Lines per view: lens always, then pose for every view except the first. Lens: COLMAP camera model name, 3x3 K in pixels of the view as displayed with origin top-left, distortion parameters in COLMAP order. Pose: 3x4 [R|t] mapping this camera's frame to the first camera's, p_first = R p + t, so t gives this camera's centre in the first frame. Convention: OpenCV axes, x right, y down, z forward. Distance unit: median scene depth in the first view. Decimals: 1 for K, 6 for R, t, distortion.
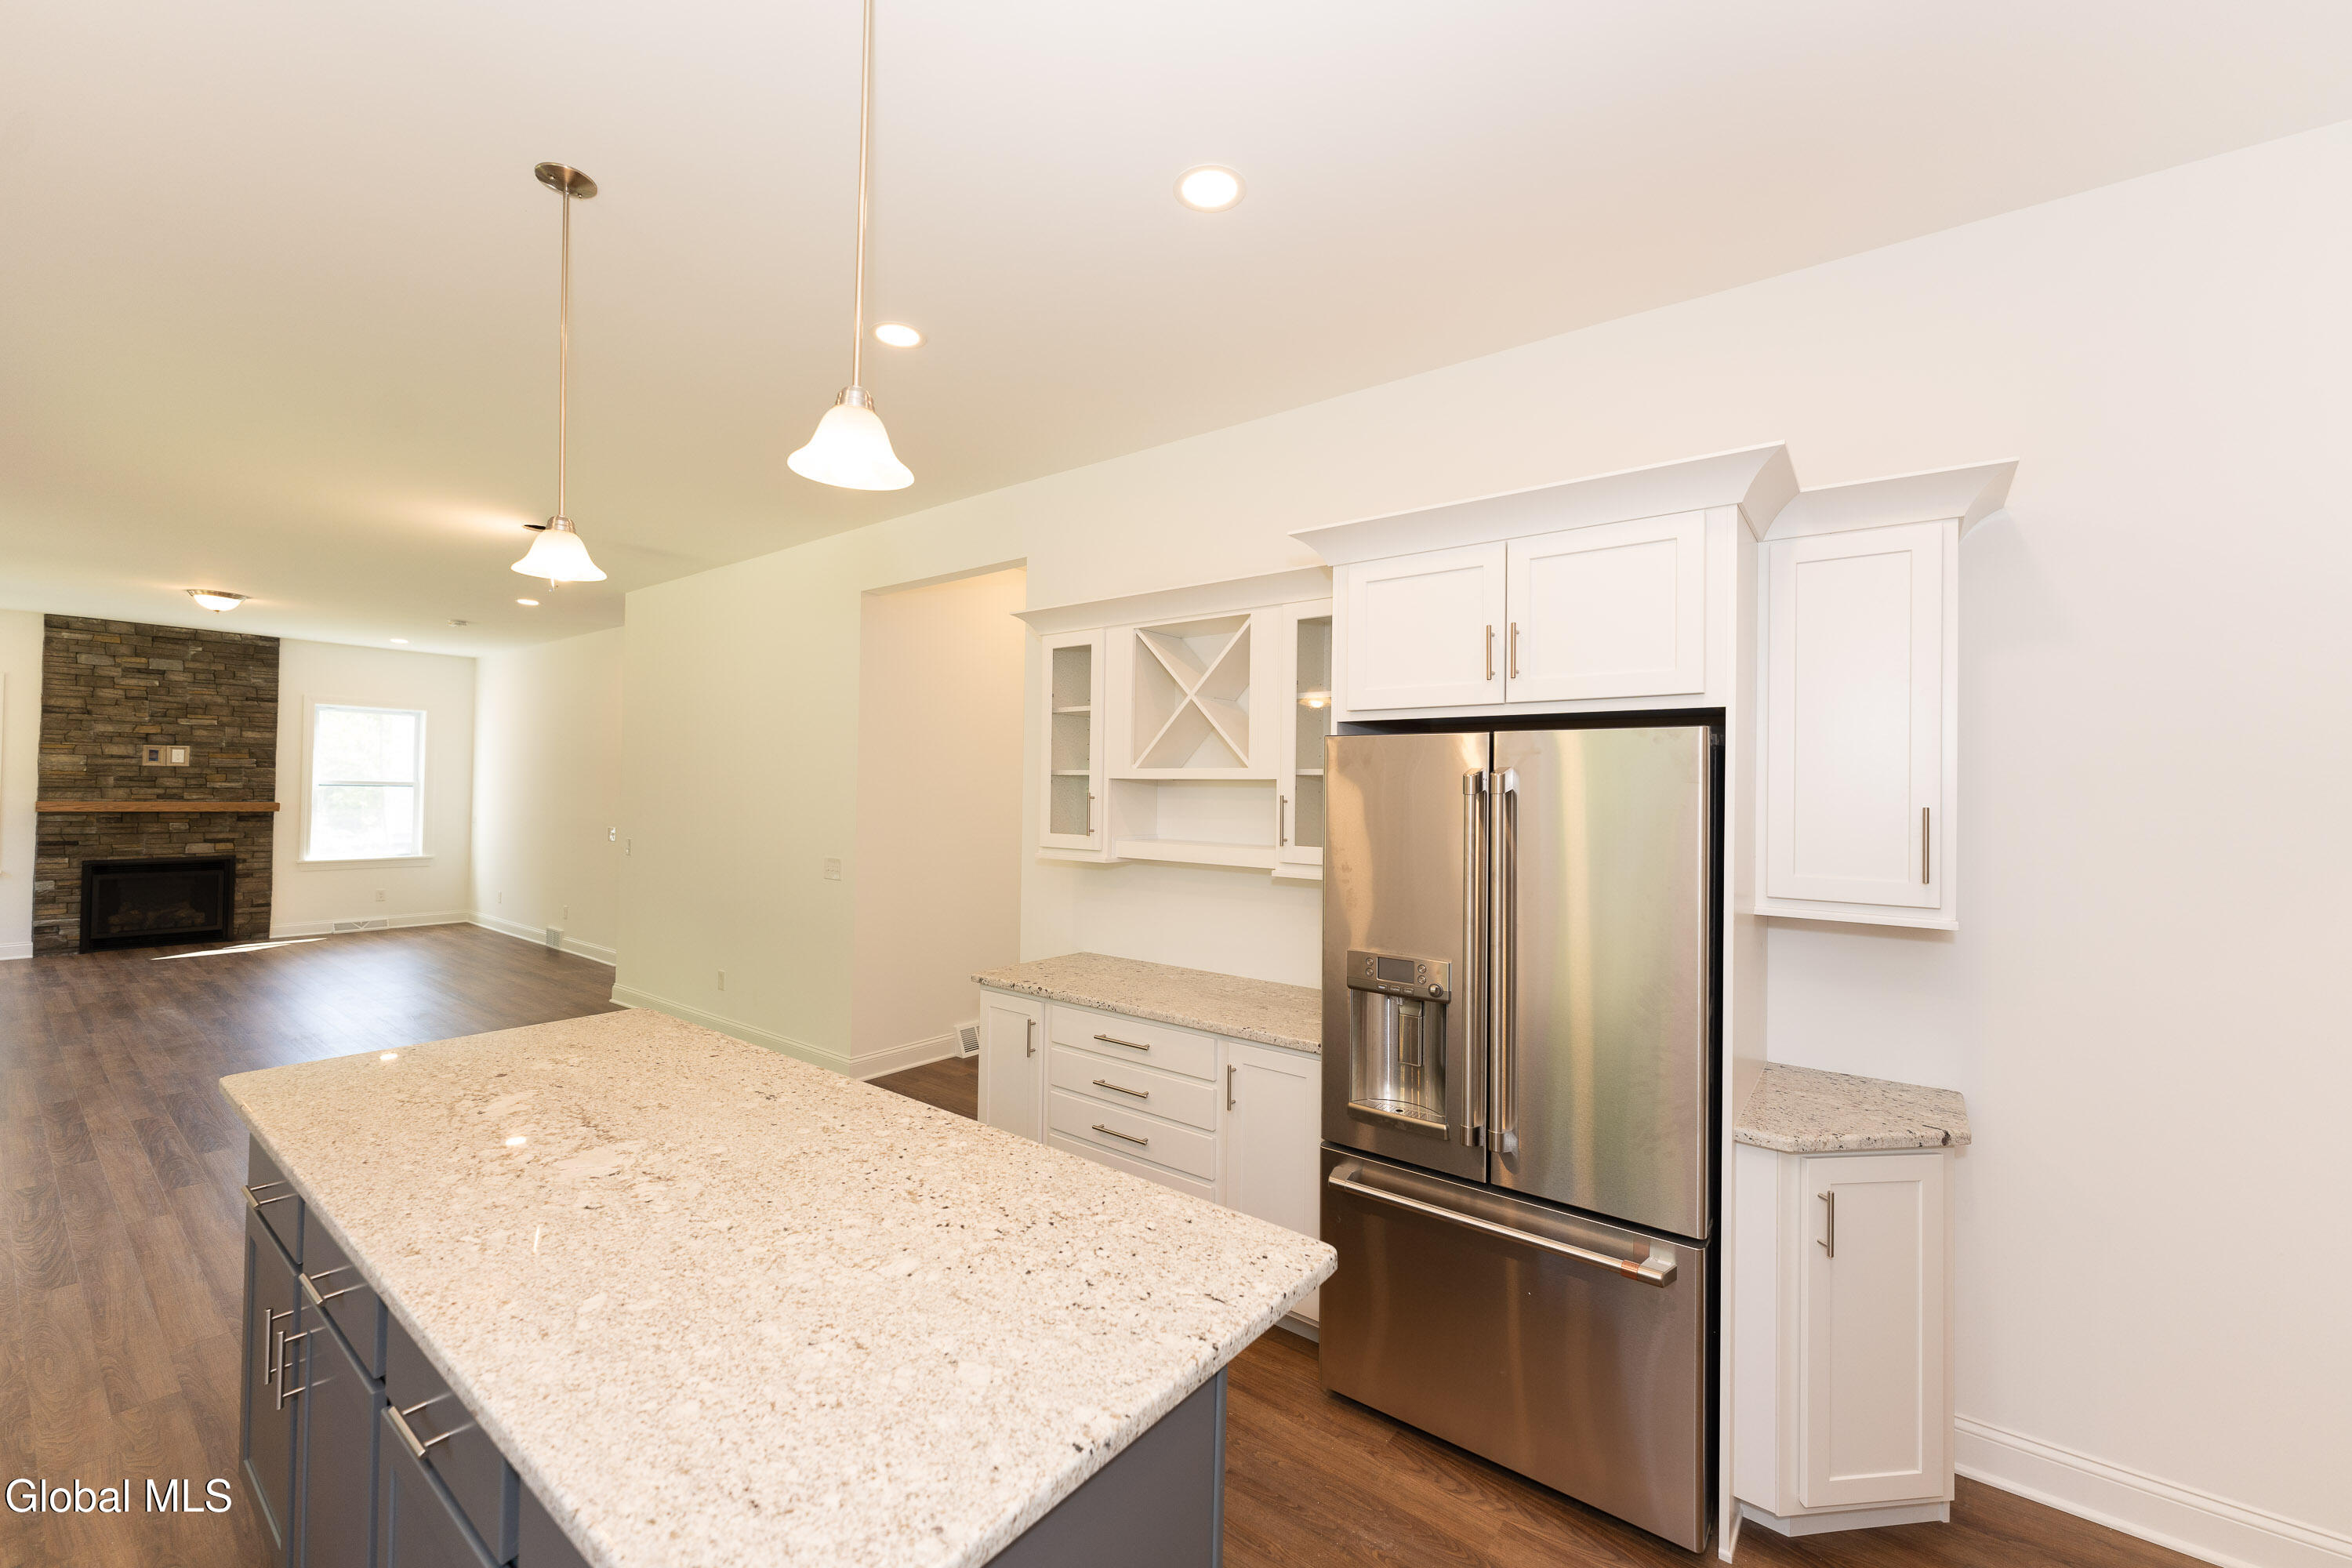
lens RADIAL K [[932.3, 0, 1176.4], [0, 932.3, 780.6], [0, 0, 1]] dist [0.000164, 0.000561]
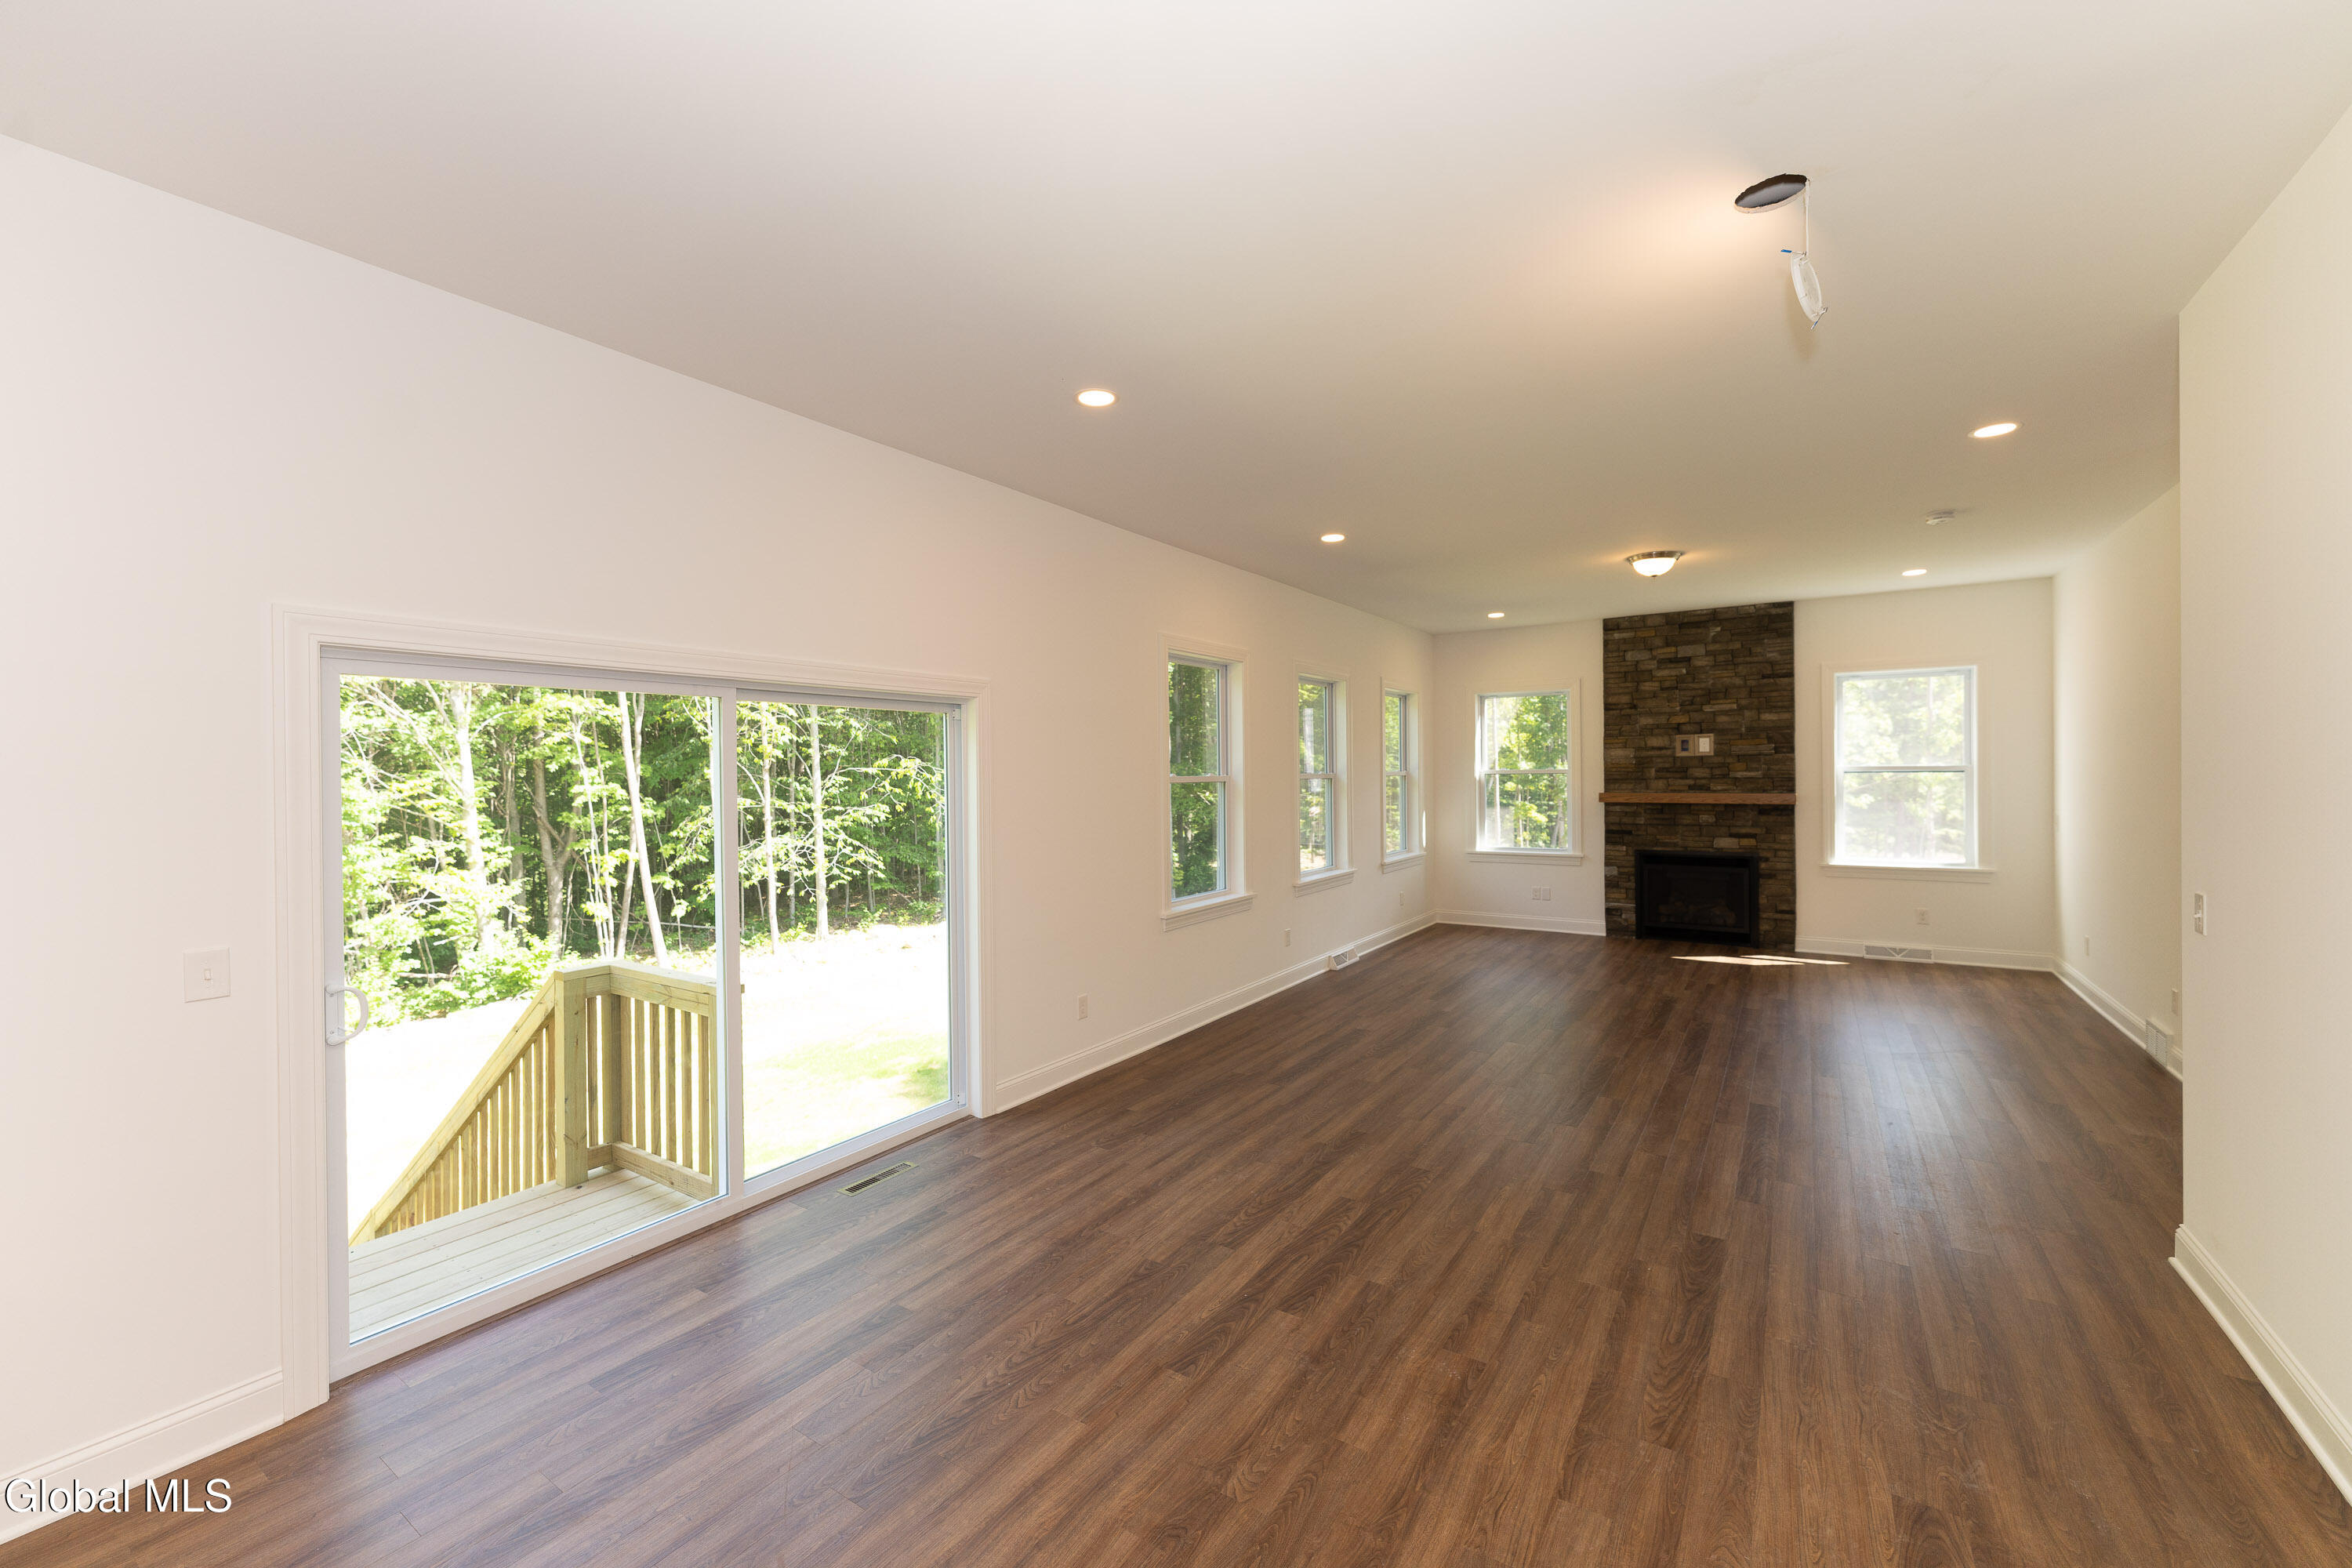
lens RADIAL K [[932.3, 0, 1173.0], [0, 932.3, 779.6], [0, 0, 1]] dist [0.000164, 0.000561]
pose [[0.061076, -0.008699, -0.998095, -0.155120], [0.025508, 0.999649, -0.007152, 0.001911], [0.997807, -0.025023, 0.061276, 0.400103]]
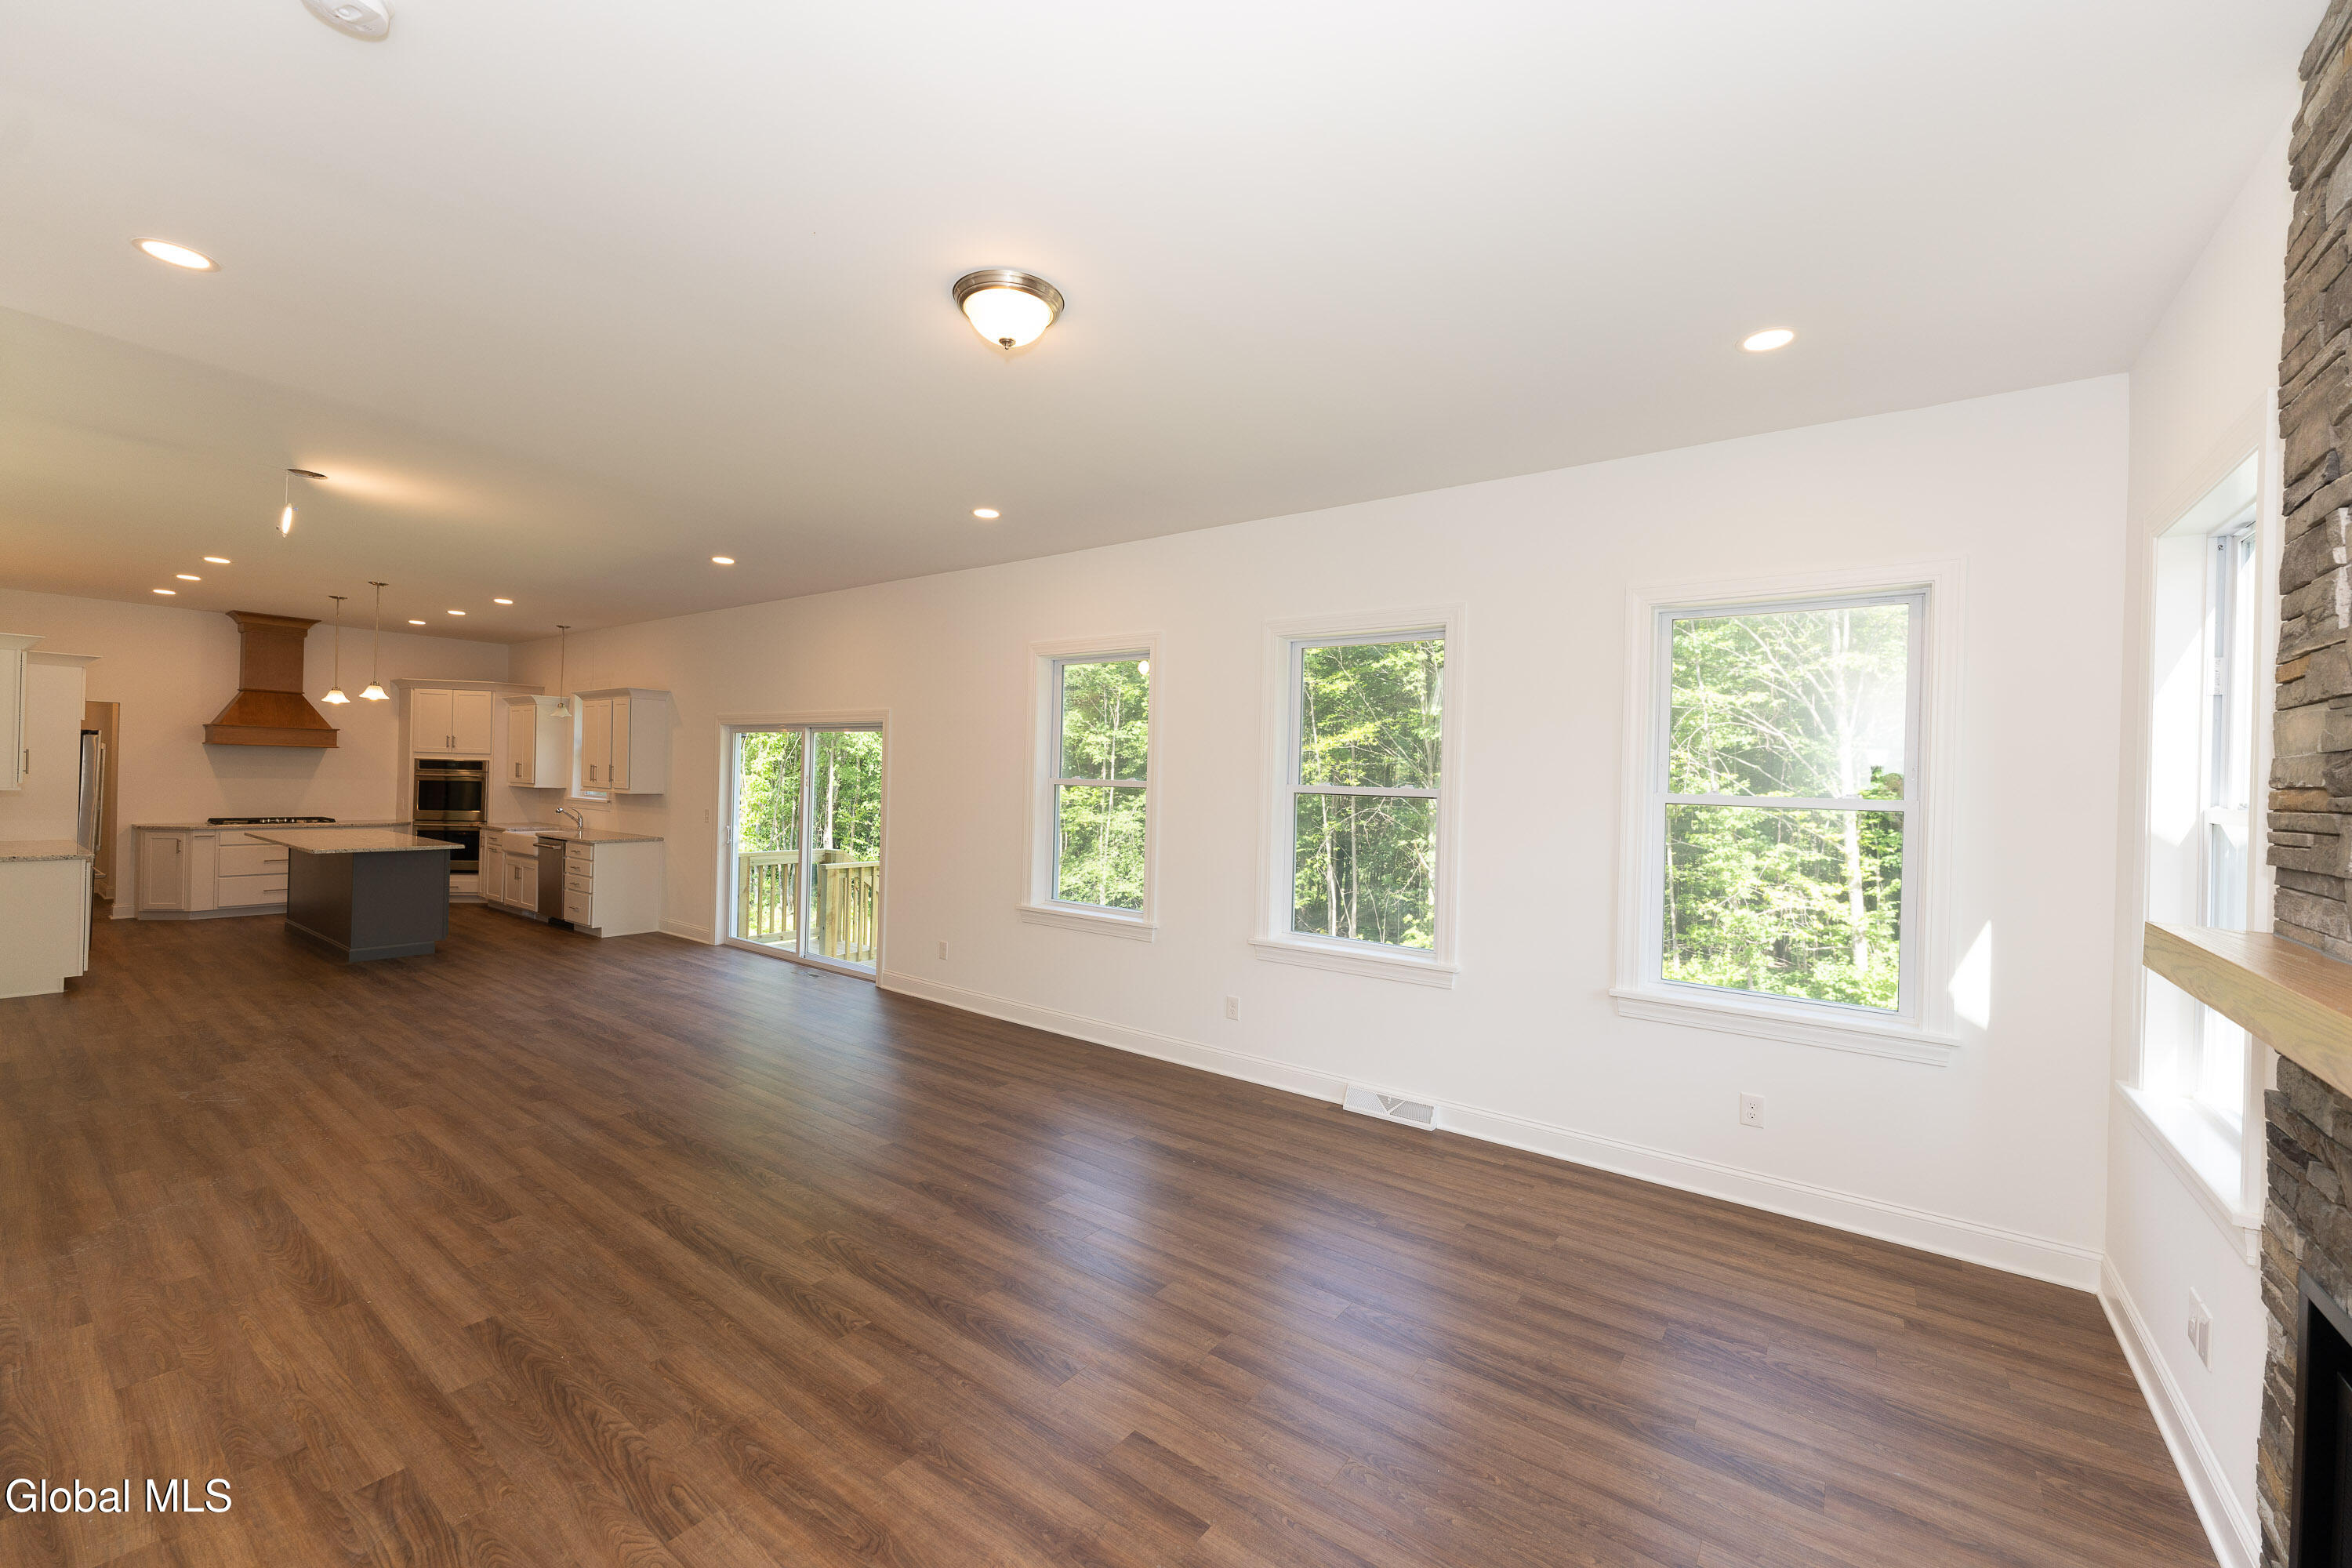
lens RADIAL K [[932.3, 0, 1181.7], [0, 932.3, 774.8], [0, 0, 1]] dist [0.000164, 0.000561]
pose [[-0.998889, -0.042116, -0.021158, -0.886958], [-0.041784, 0.999000, -0.015902, -0.001303], [0.021807, -0.015000, -0.999650, 1.118755]]
